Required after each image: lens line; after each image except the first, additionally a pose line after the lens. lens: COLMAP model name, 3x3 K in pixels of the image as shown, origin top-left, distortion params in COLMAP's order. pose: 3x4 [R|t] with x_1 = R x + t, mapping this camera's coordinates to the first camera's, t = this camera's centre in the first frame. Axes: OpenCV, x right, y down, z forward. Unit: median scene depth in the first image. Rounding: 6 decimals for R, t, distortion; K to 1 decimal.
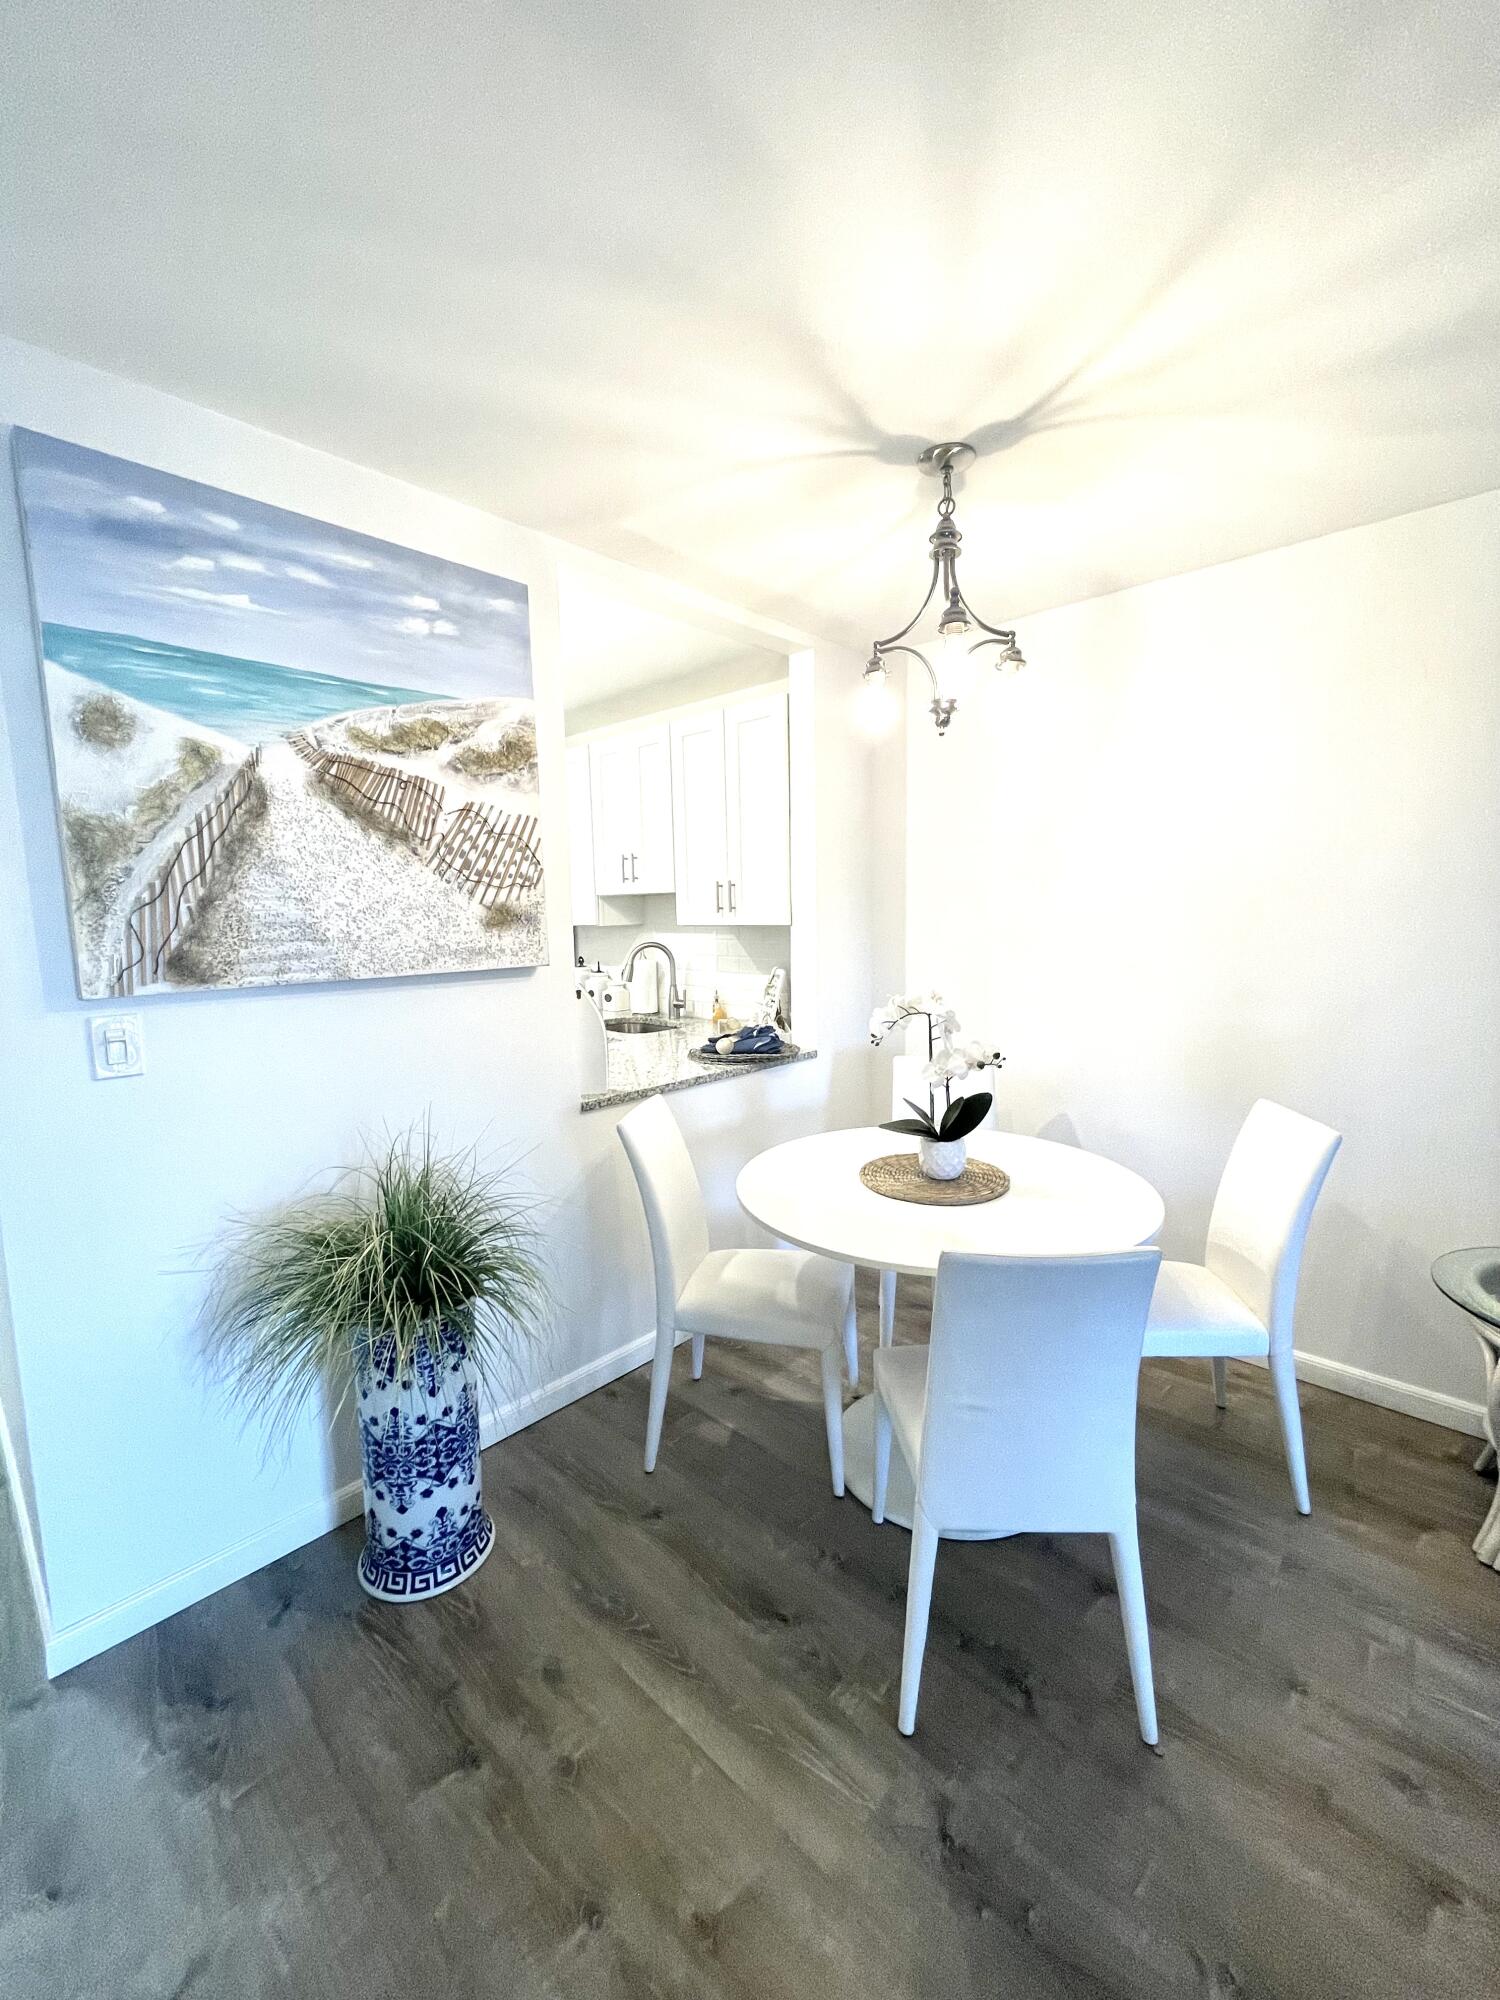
lens RADIAL K [[804.1, 0, 759.8], [0, 804.1, 1001.3], [0, 0, 1]] dist [-0.002167, 0.000241]
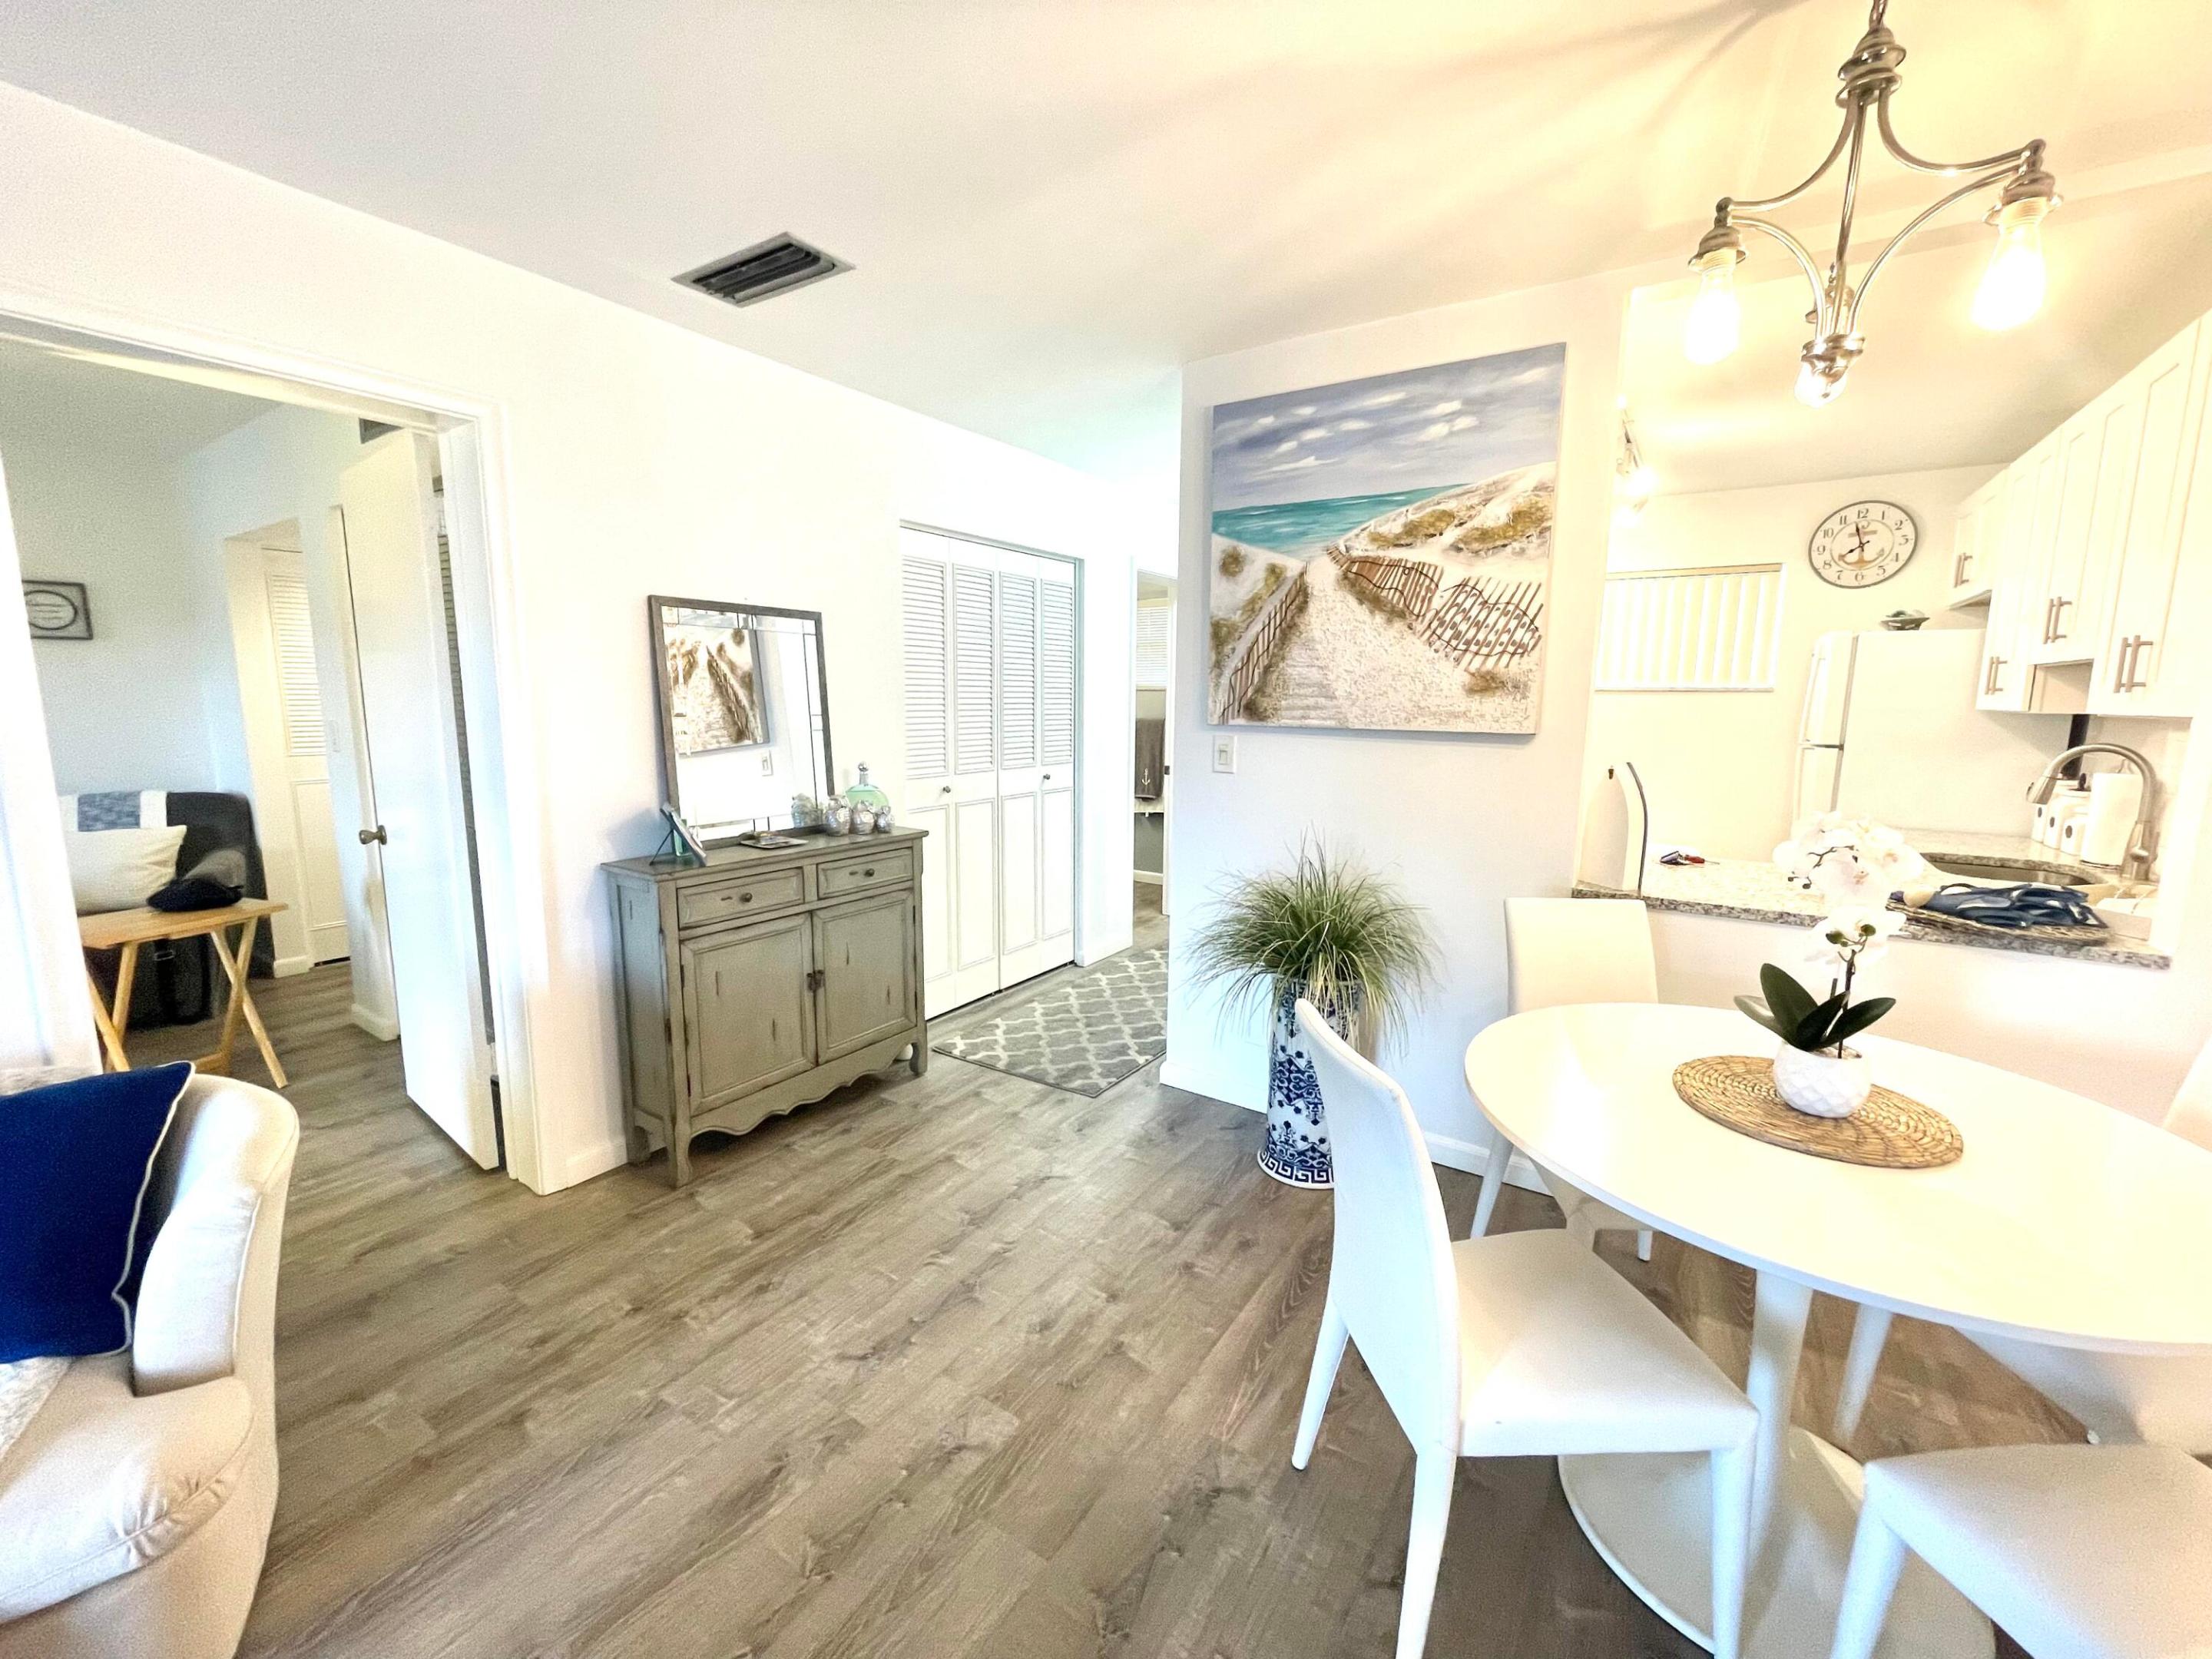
lens RADIAL K [[889.3, 0, 1105.3], [0, 889.3, 825.3], [0, 0, 1]] dist [-0.002167, 0.000241]
pose [[0.171994, 0.166371, -0.970947, 0.867531], [-0.126652, 0.981190, 0.145691, -0.032926], [0.976922, 0.097914, 0.189830, 0.351279]]
